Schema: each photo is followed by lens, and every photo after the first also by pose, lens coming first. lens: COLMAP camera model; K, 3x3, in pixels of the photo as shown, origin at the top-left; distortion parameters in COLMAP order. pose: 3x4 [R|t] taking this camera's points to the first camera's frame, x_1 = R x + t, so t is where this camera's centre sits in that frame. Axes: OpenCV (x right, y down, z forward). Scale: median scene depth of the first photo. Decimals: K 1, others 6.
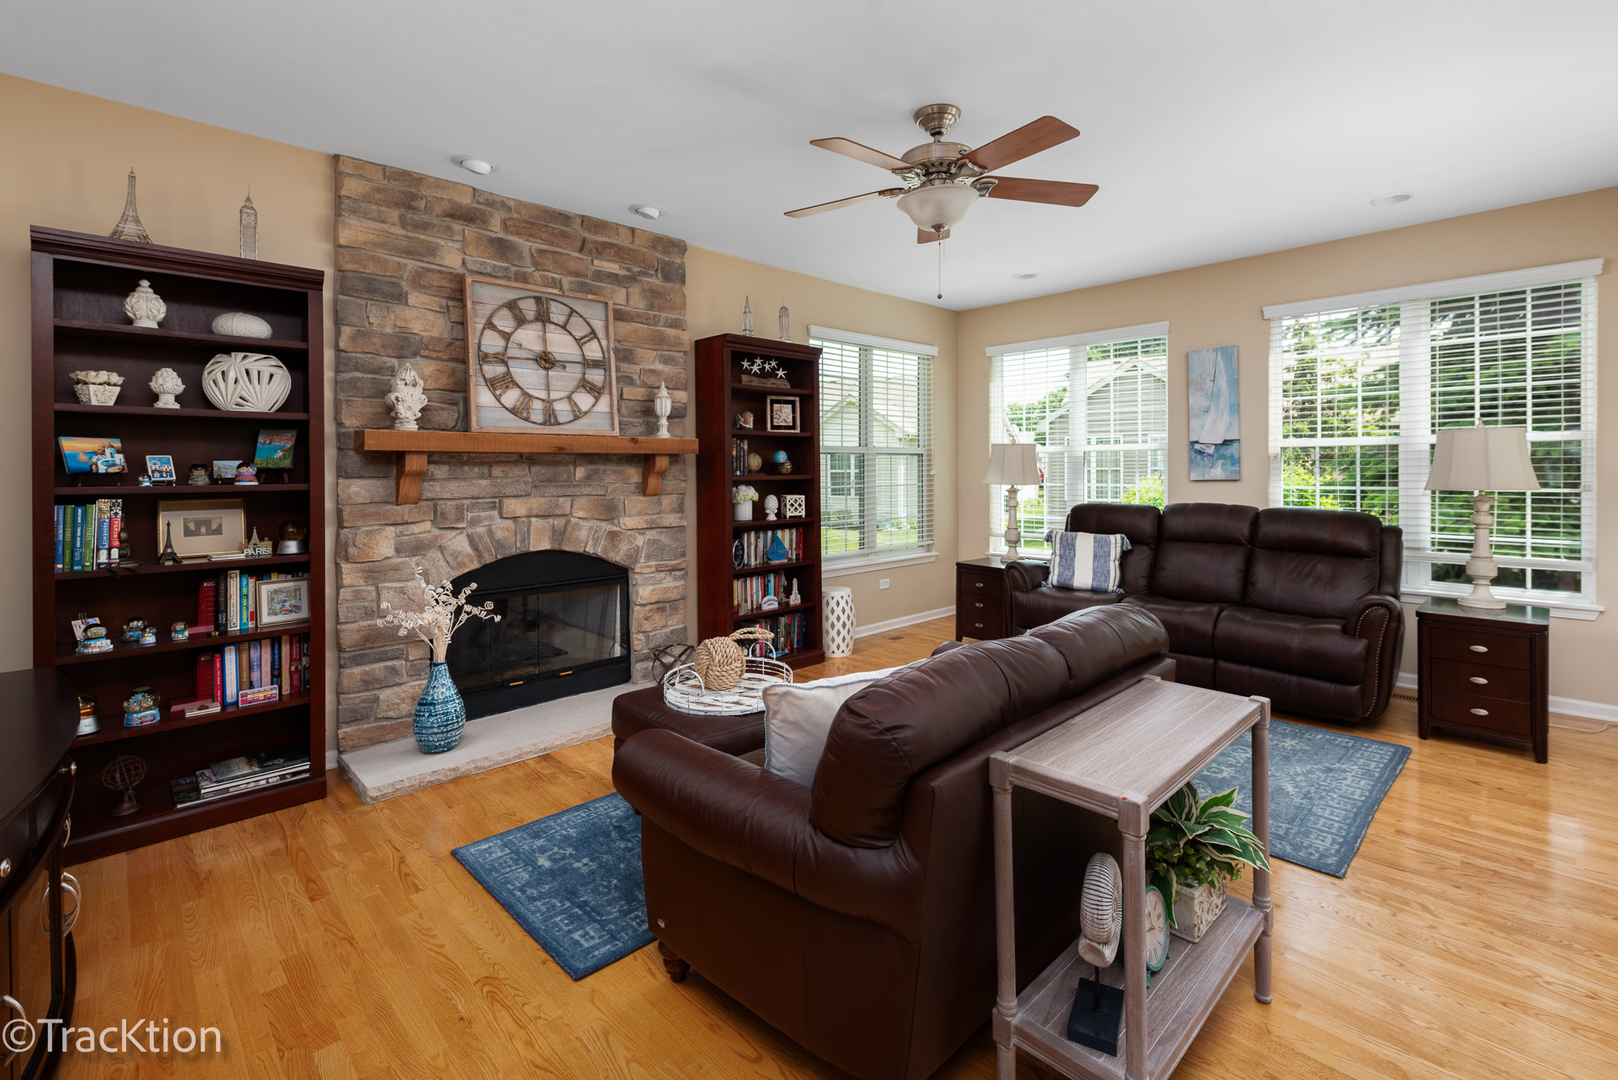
lens RADIAL K [[725.1, 0, 814.8], [0, 725.1, 464.8], [0, 0, 1]] dist [-0.000559, -0.000175]
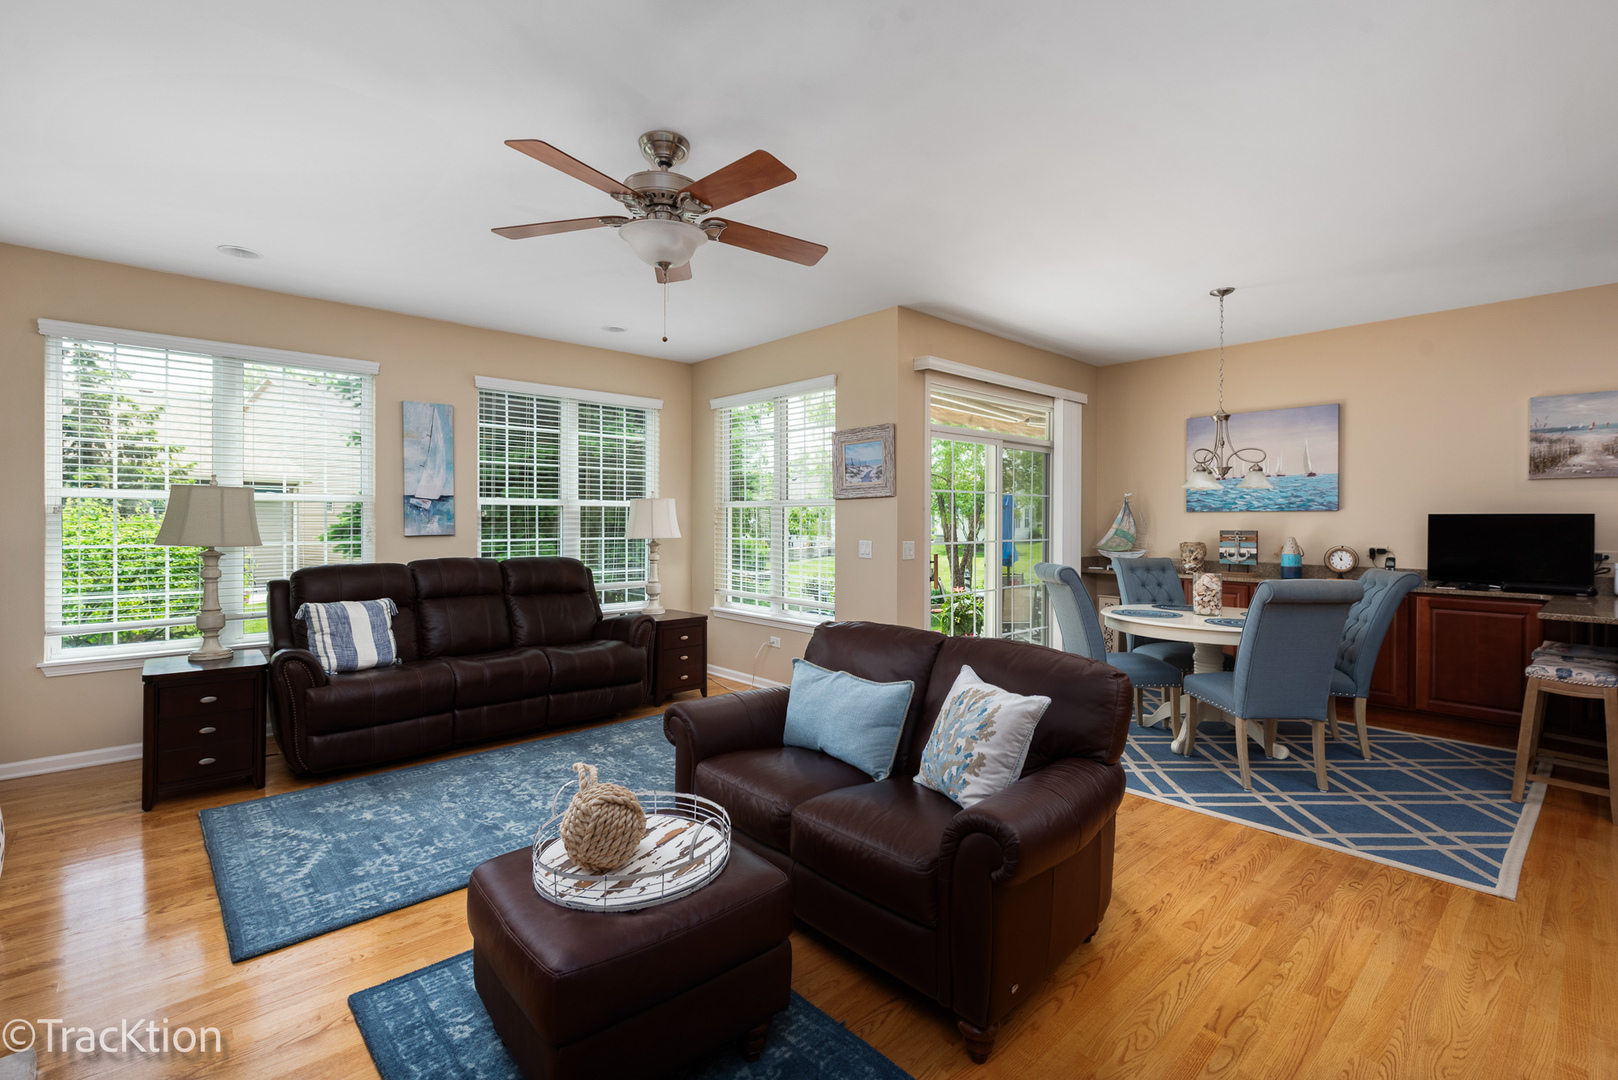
lens RADIAL K [[716.9, 0, 811.9], [0, 716.9, 524.0], [0, 0, 1]] dist [0.000324, -0.000117]
pose [[0.026121, 0.002619, 0.999655, -0.547907], [-0.007175, 0.999971, -0.002432, 0.005369], [-0.999633, -0.007109, 0.026139, 0.576683]]
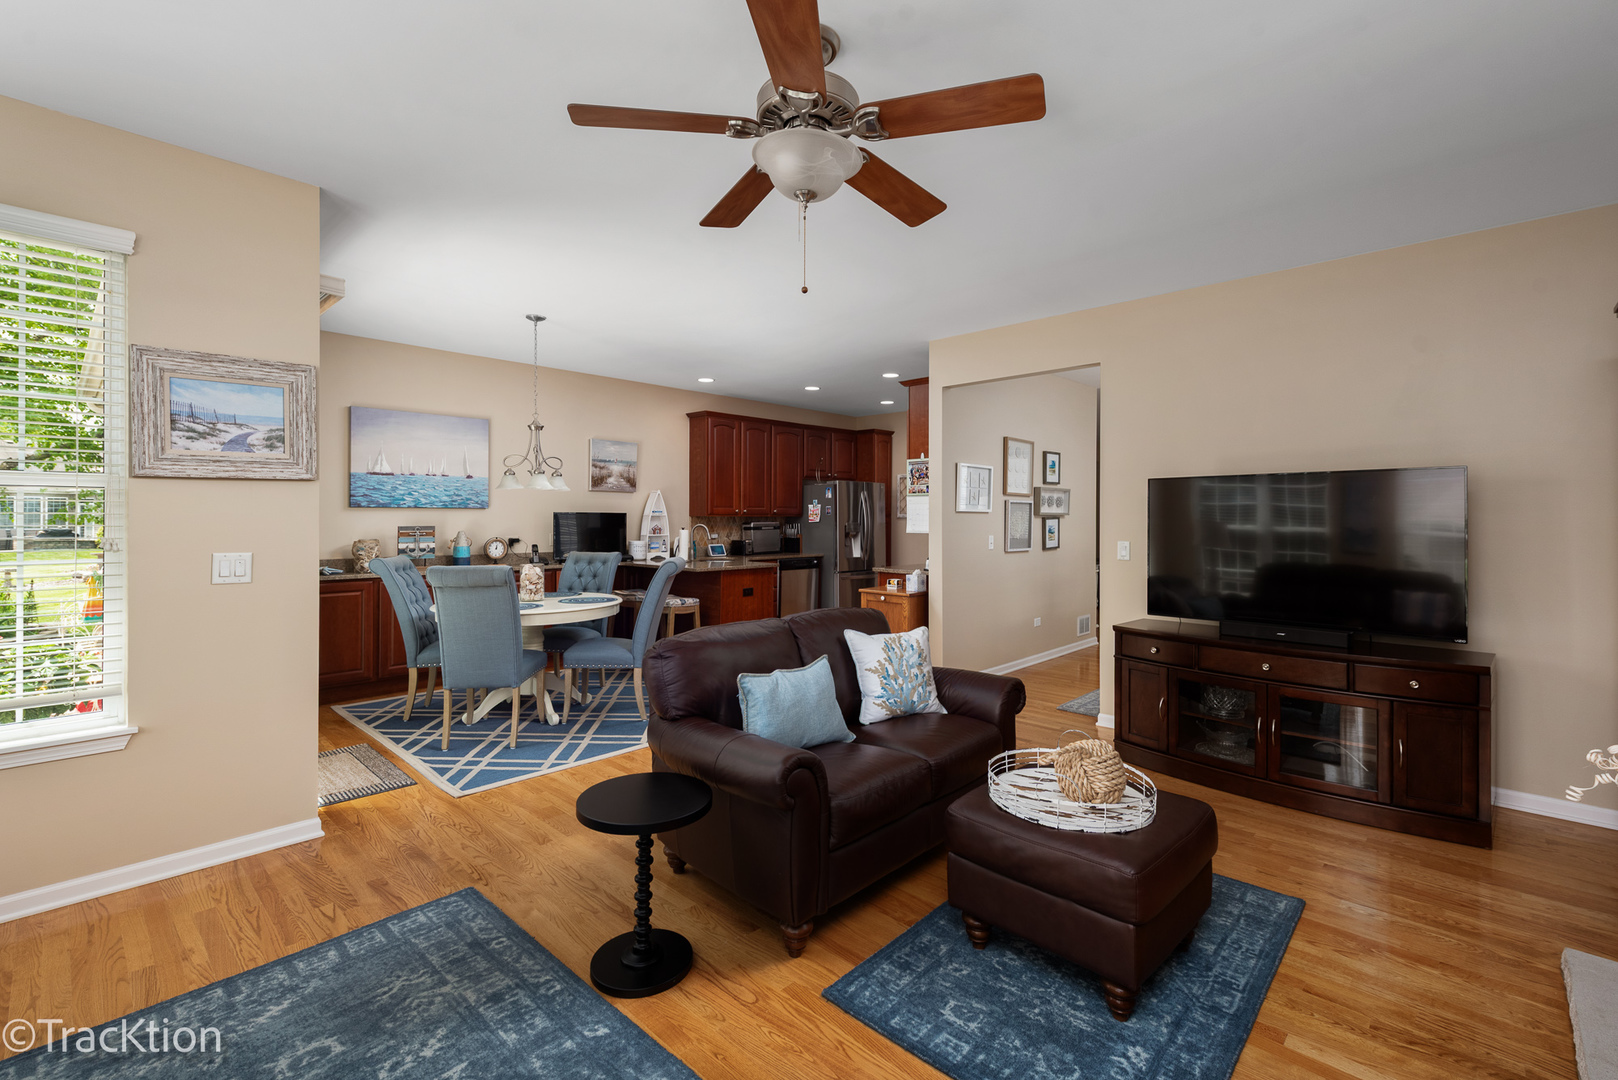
lens RADIAL K [[716.9, 0, 811.9], [0, 716.9, 524.0], [0, 0, 1]] dist [0.000324, -0.000117]
pose [[-0.998504, 0.004587, -0.054478, 0.150159], [0.004356, 0.999981, 0.004348, 0.001204], [0.054497, 0.004104, -0.998505, 1.260171]]
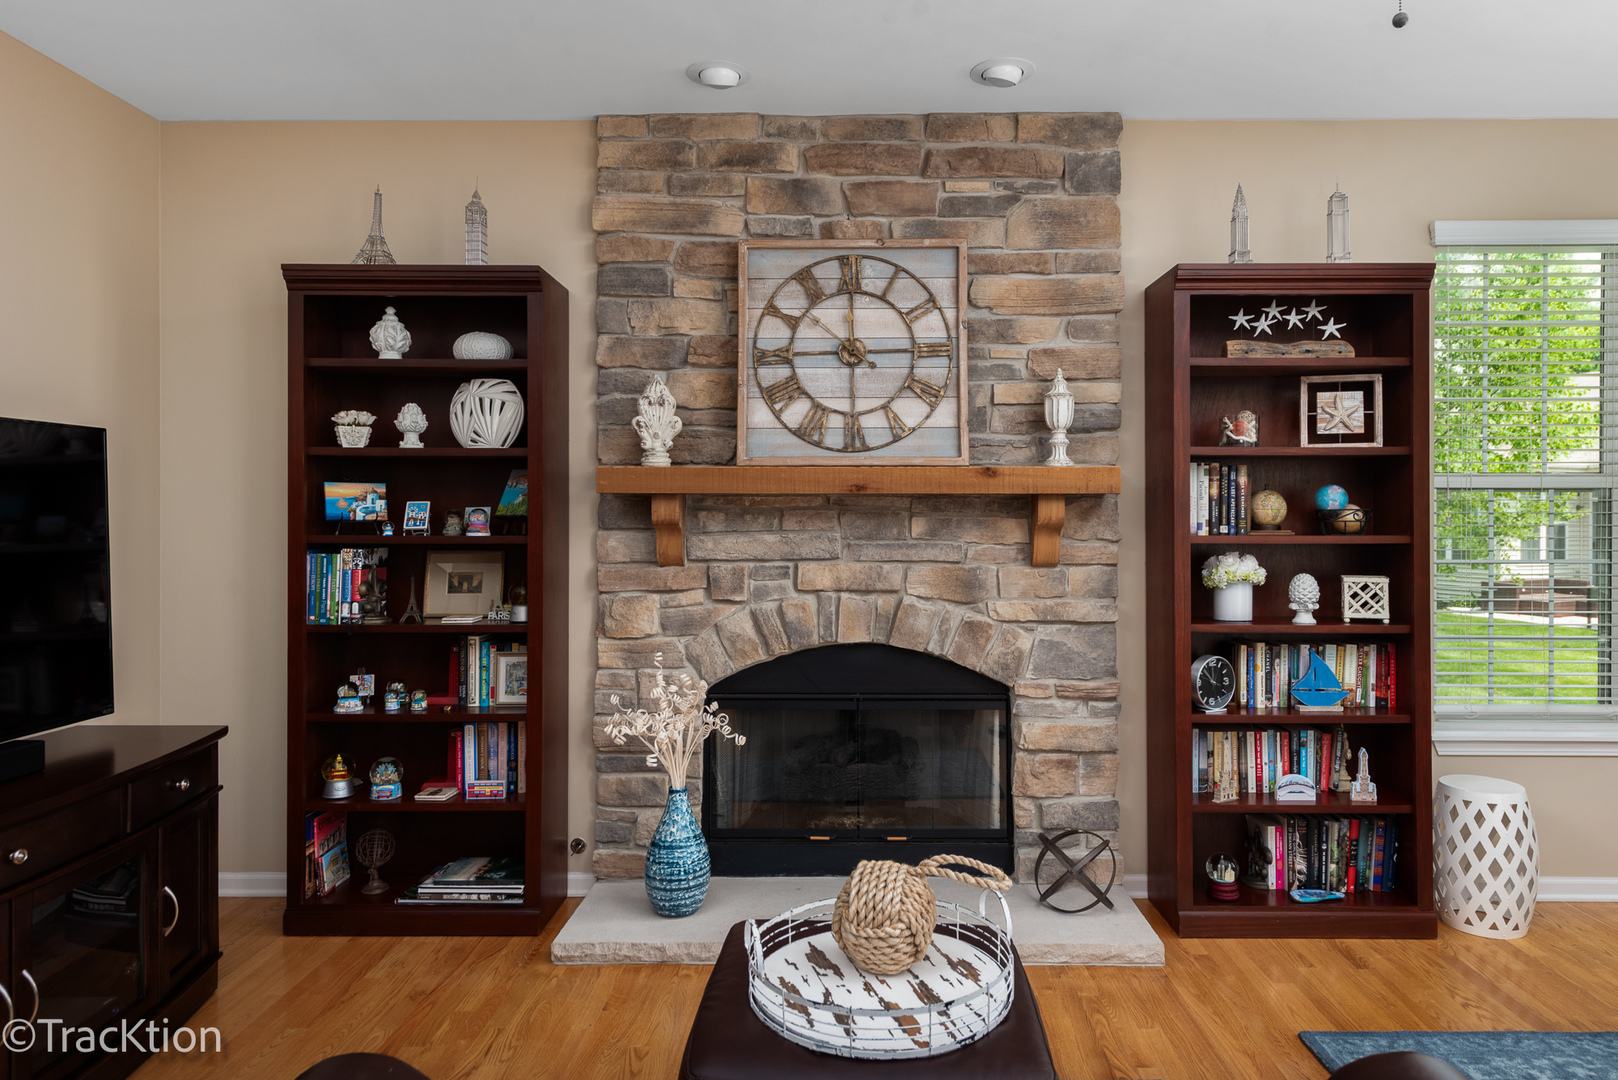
lens RADIAL K [[974.6, 0, 814.9], [0, 974.6, 513.7], [0, 0, 1]] dist [0.037091, -0.038195]
pose [[0.713985, 0.003814, -0.700150, 0.218954], [-0.002337, 0.999993, 0.003064, -0.001825], [0.700157, -0.000551, 0.713989, 0.351093]]
